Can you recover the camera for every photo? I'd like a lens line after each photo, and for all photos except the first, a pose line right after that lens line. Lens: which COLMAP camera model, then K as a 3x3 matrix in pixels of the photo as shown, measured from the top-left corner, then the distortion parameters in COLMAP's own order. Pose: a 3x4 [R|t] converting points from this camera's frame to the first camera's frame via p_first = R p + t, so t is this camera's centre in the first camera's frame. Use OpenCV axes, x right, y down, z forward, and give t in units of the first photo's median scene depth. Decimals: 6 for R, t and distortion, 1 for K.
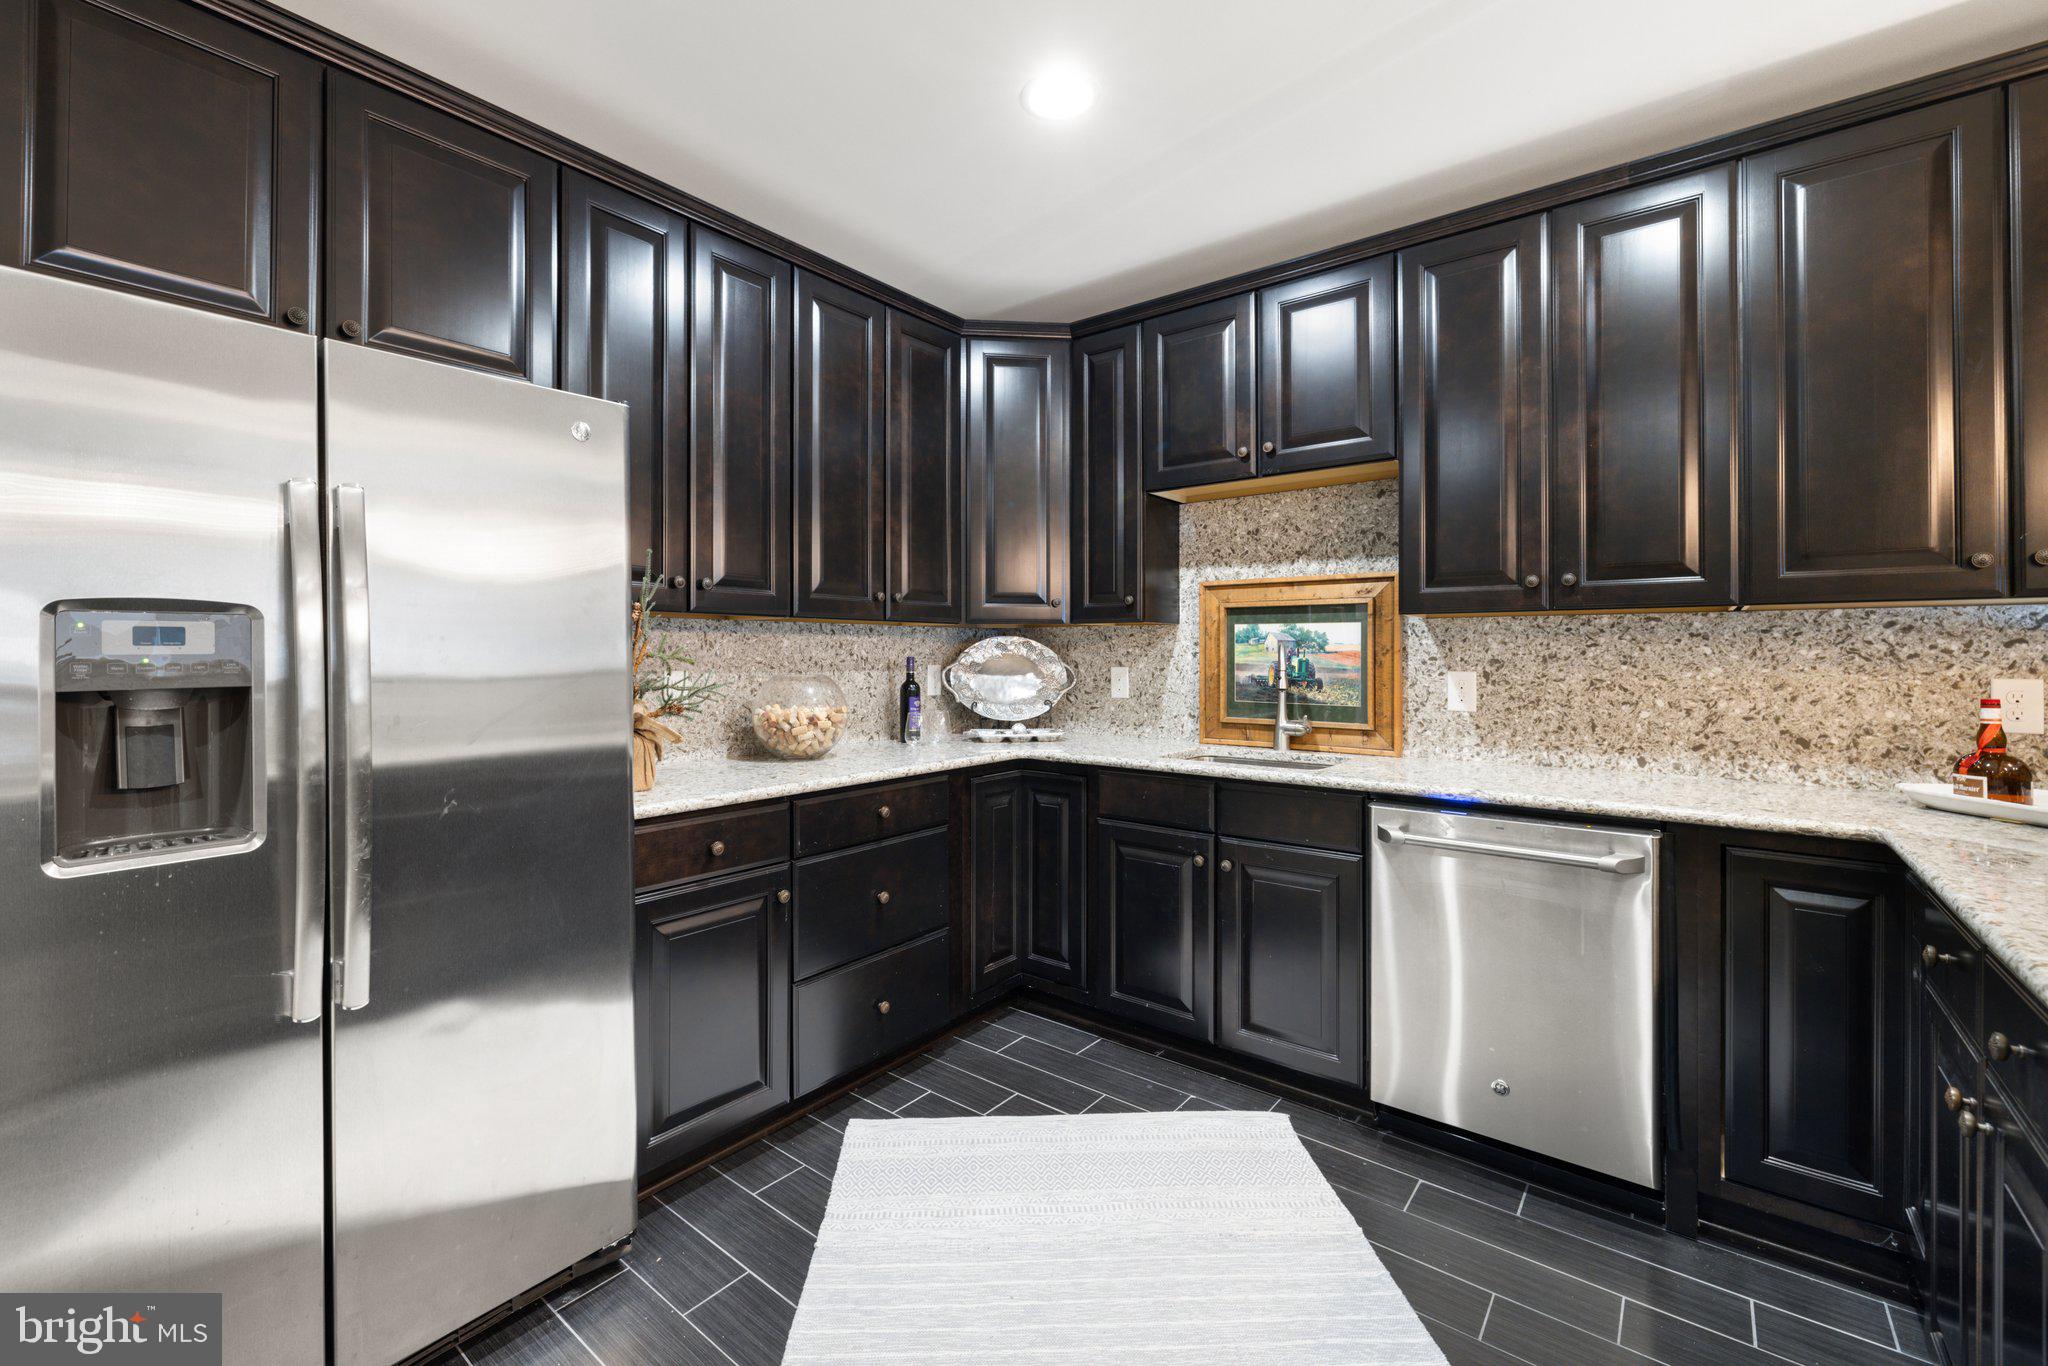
lens RADIAL K [[865.0, 0, 1007.1], [0, 865.0, 651.2], [0, 0, 1]] dist [0.001696, -0.000060]
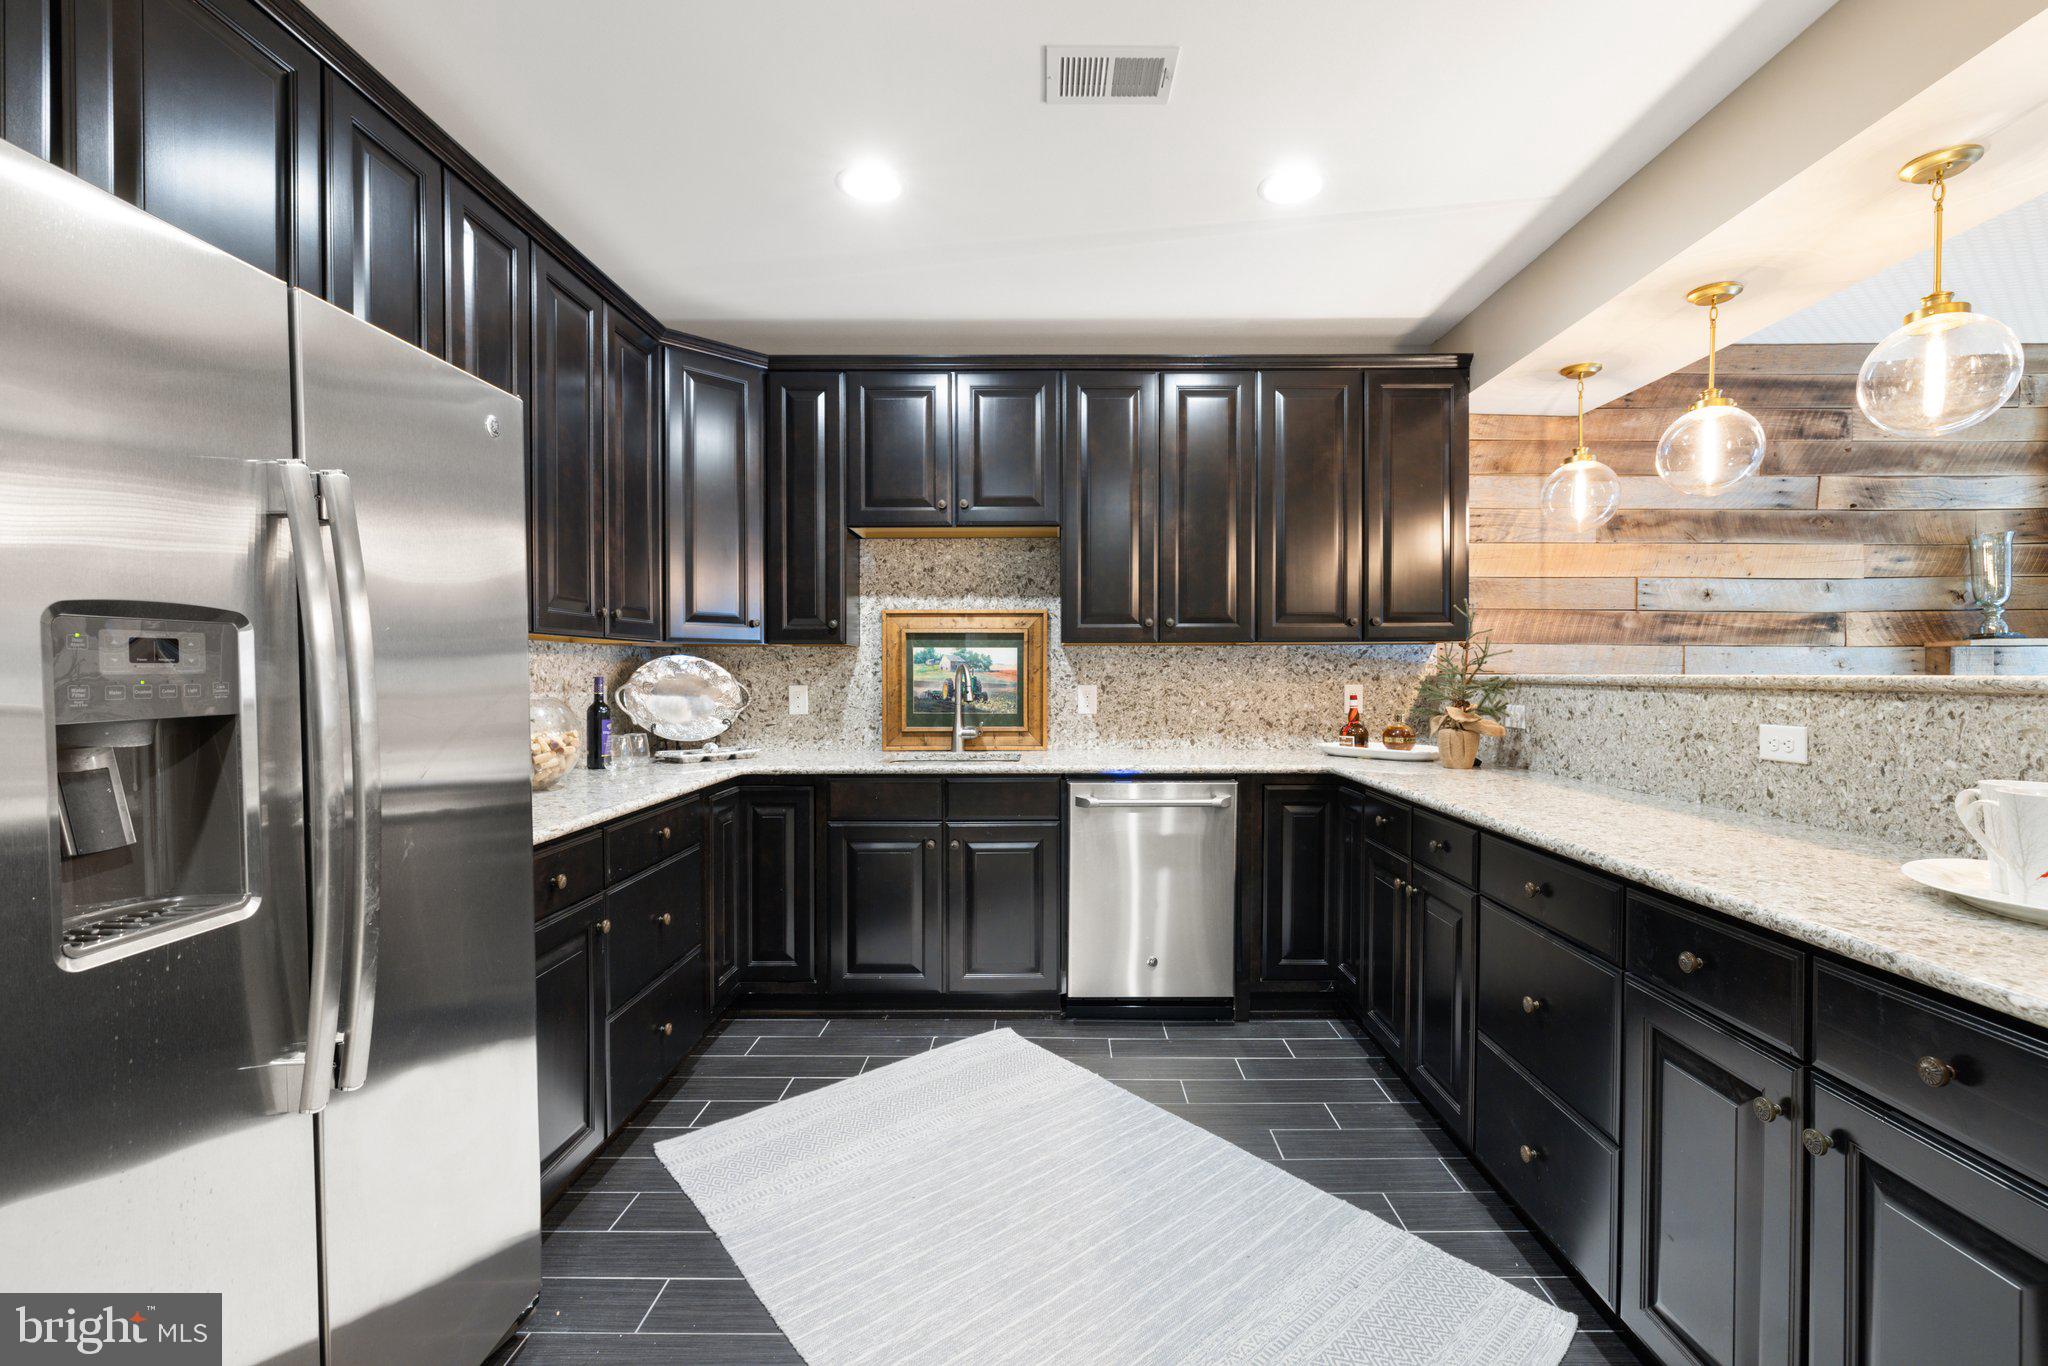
lens RADIAL K [[879.7, 0, 1058.8], [0, 879.7, 686.2], [0, 0, 1]] dist [0.000978, 0.000507]
pose [[0.776566, -0.012029, 0.629921, -0.369702], [0.001277, 0.999846, 0.017519, 0.000776], [-0.630035, -0.012801, 0.776462, -0.053195]]
